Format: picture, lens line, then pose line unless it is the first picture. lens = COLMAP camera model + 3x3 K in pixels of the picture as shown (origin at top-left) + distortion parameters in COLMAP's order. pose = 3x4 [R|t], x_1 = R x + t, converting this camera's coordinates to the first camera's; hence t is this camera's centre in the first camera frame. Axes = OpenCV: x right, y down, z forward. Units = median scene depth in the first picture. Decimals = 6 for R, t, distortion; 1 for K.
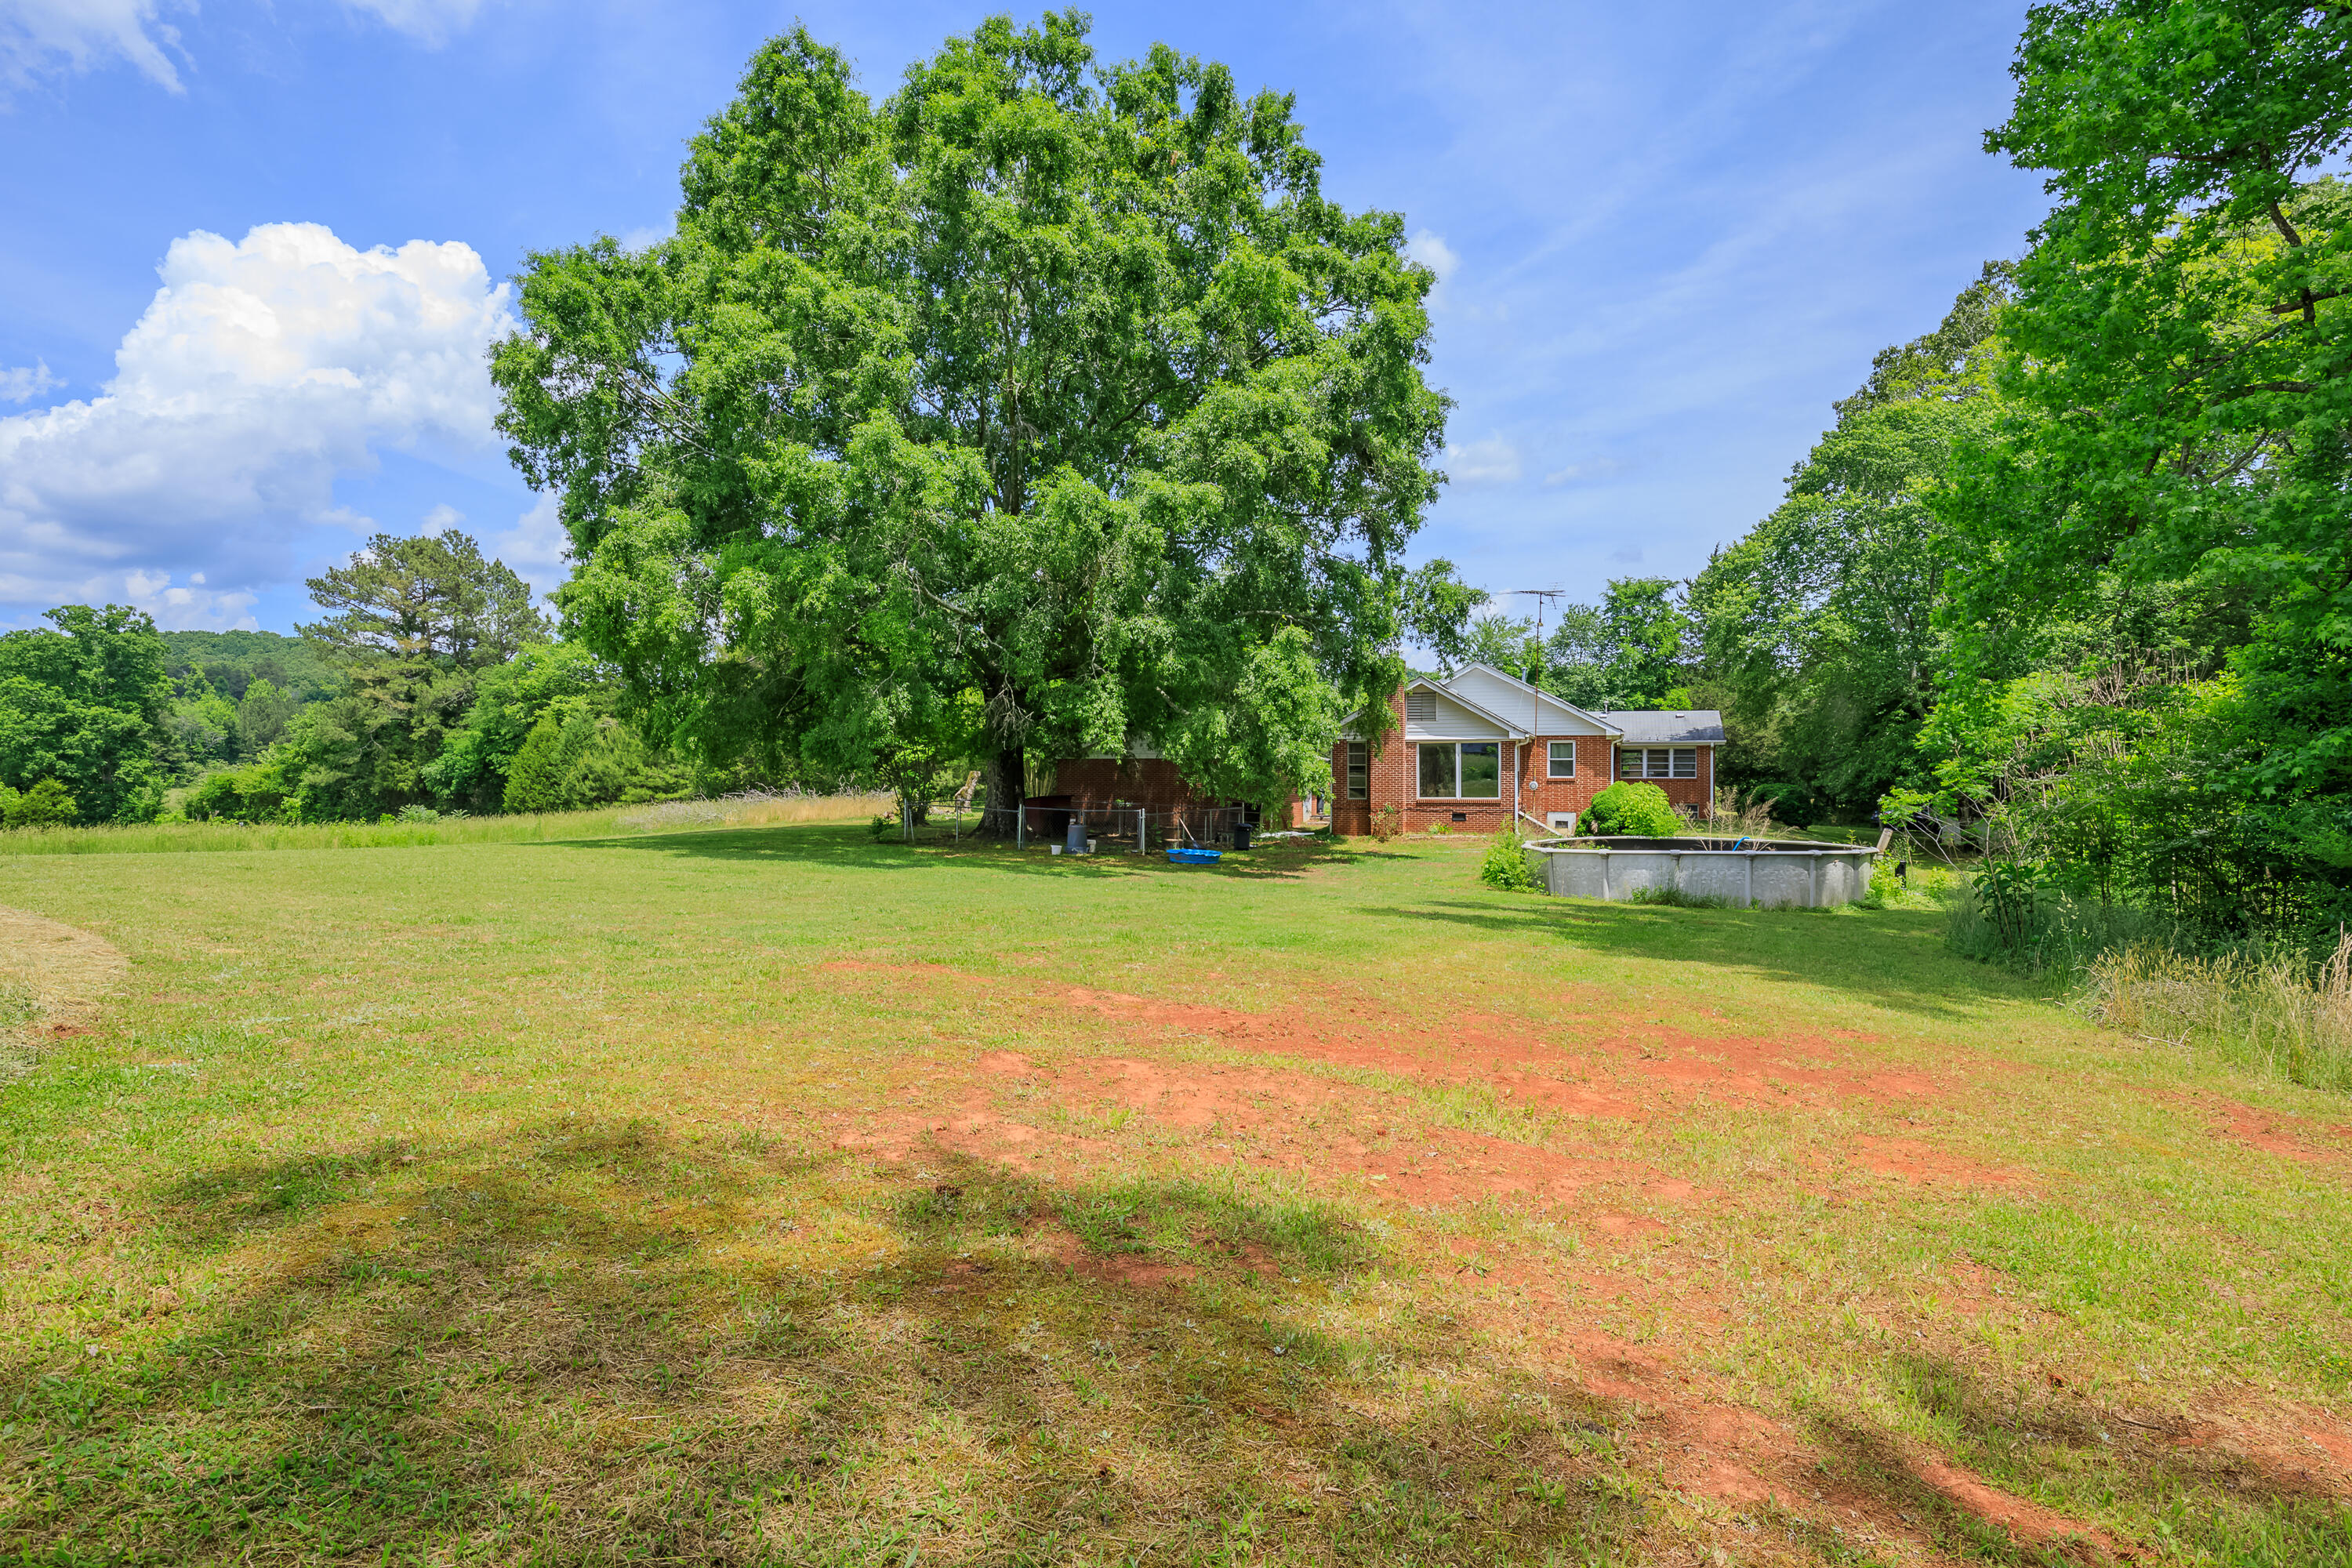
lens RADIAL K [[1121.5, 0, 1181.9], [0, 1121.5, 785.3], [0, 0, 1]] dist [-0.037858, -0.000370]
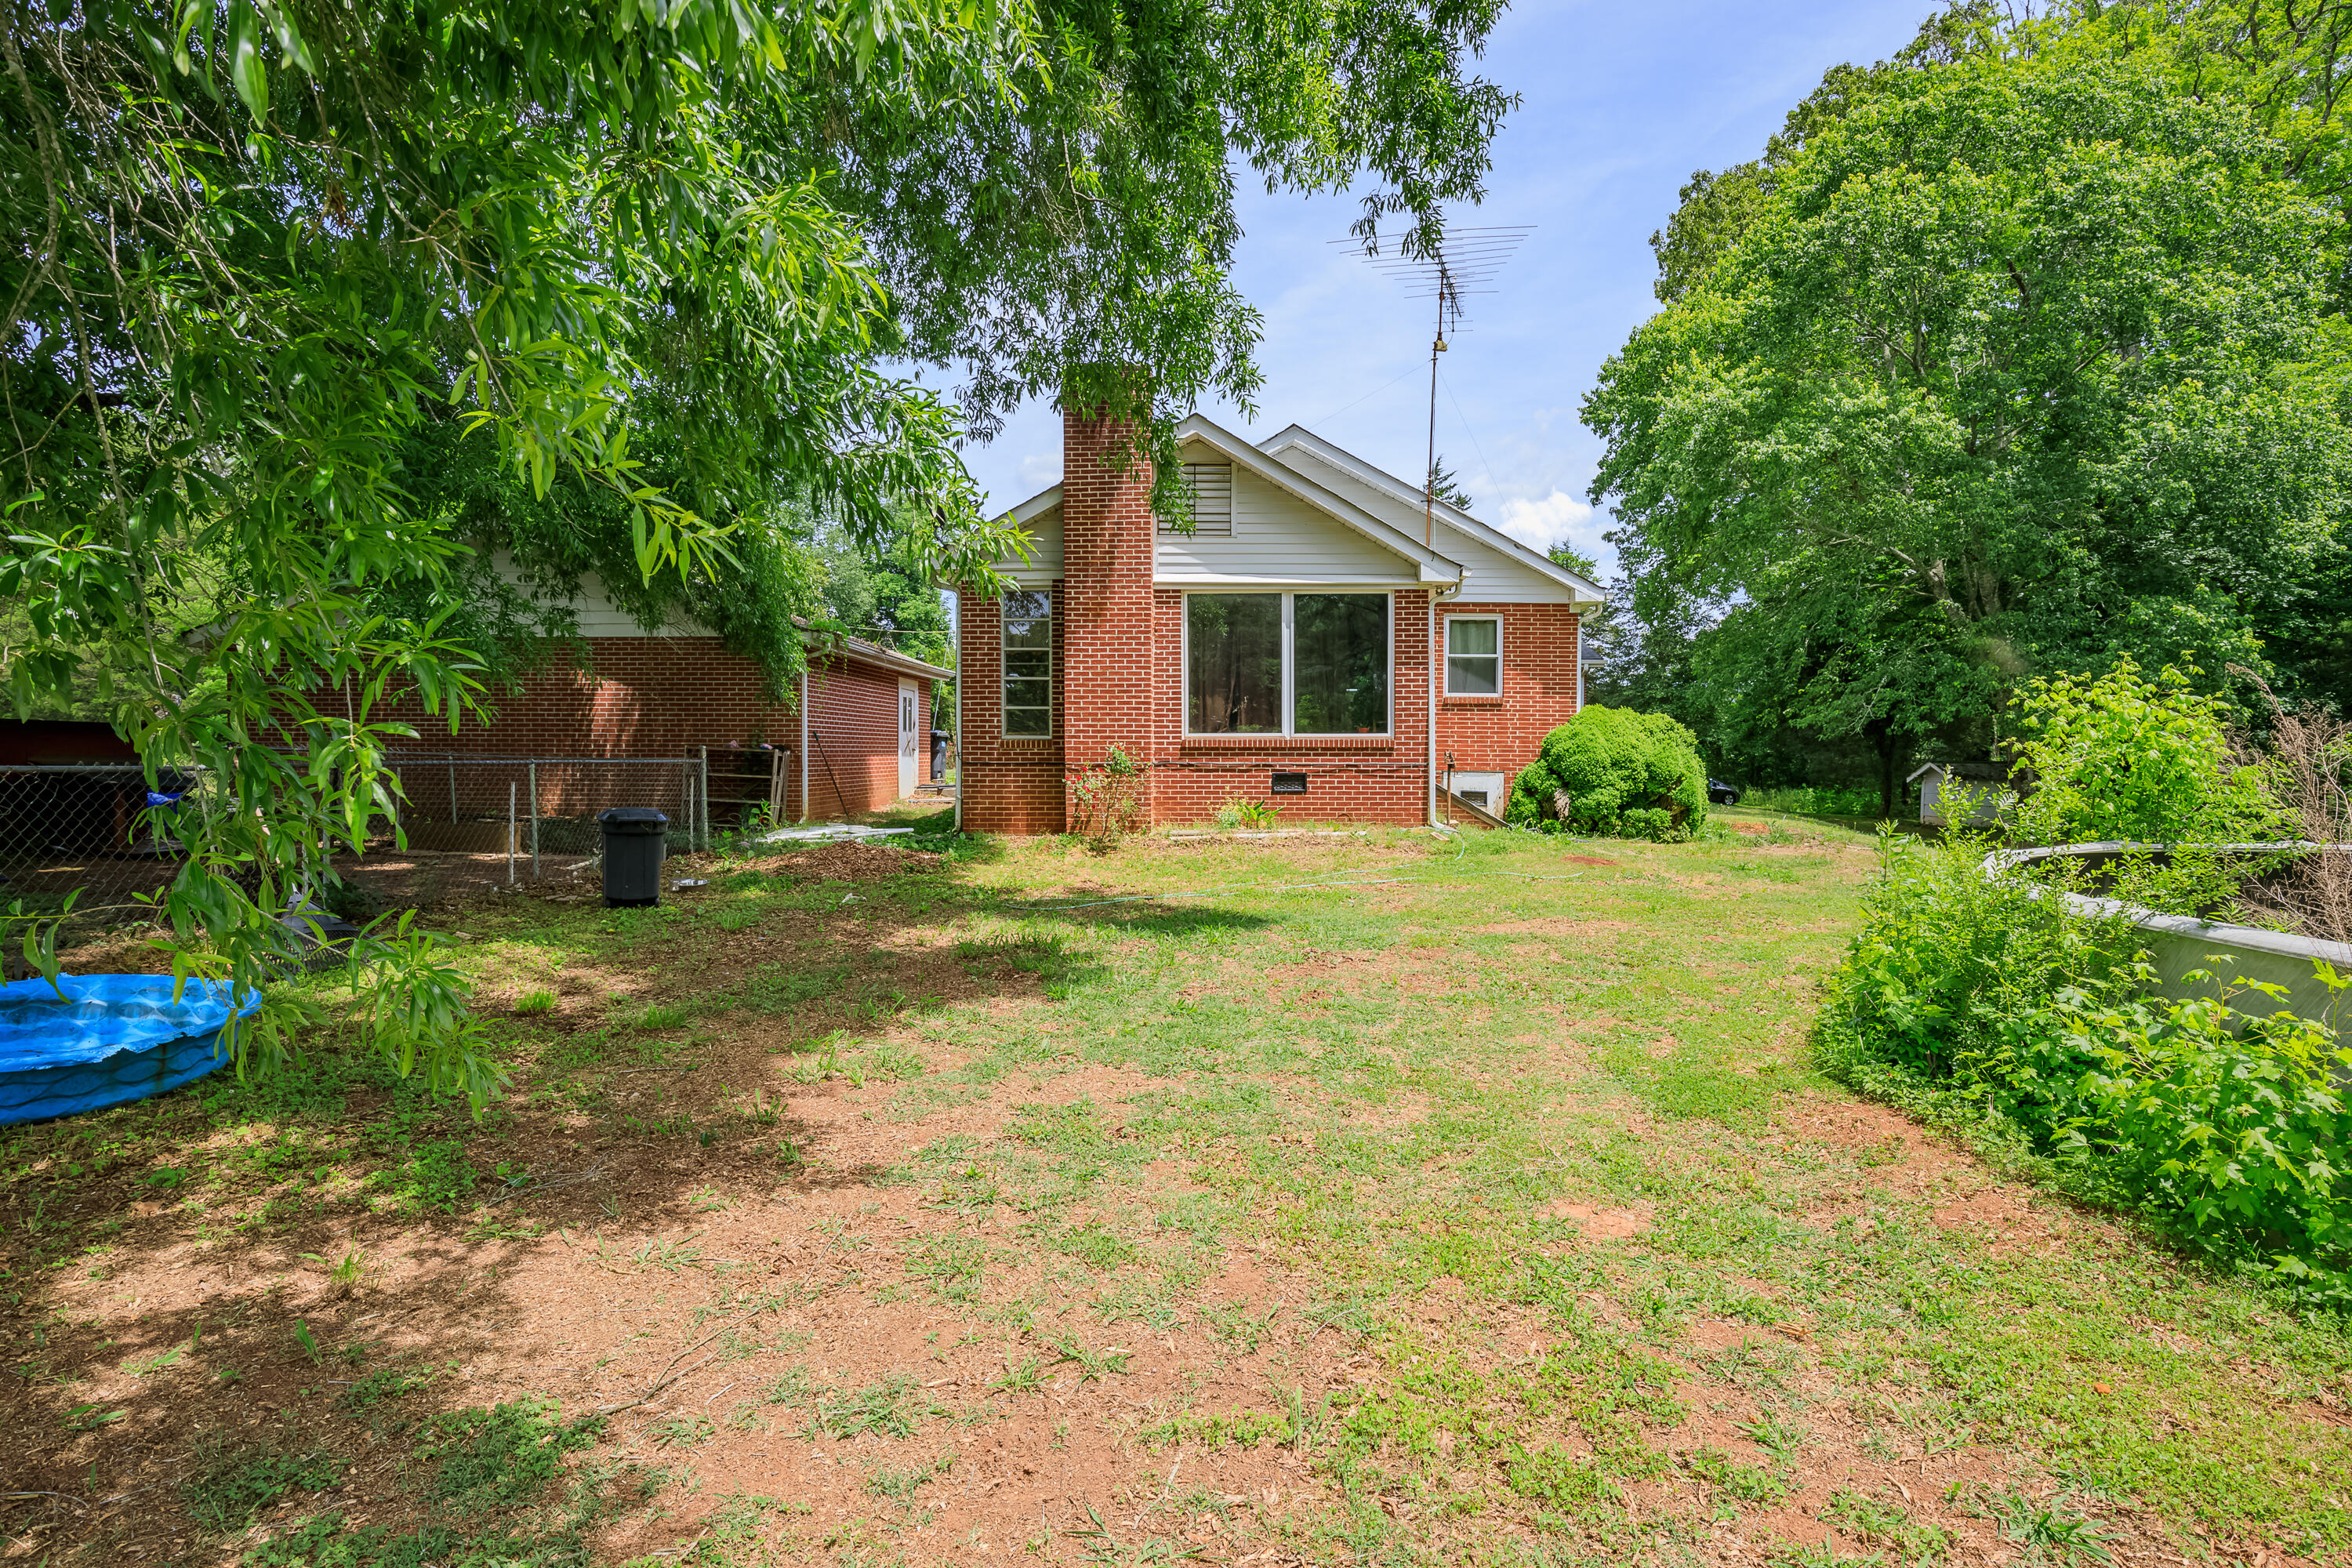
lens RADIAL K [[1121.5, 0, 1186.3], [0, 1121.5, 771.9], [0, 0, 1]] dist [-0.037858, -0.000370]
pose [[0.944713, -0.002432, 0.327888, 0.083984], [-0.001374, 0.999934, 0.011375, 0.019653], [-0.327894, -0.011197, 0.944648, 0.633664]]
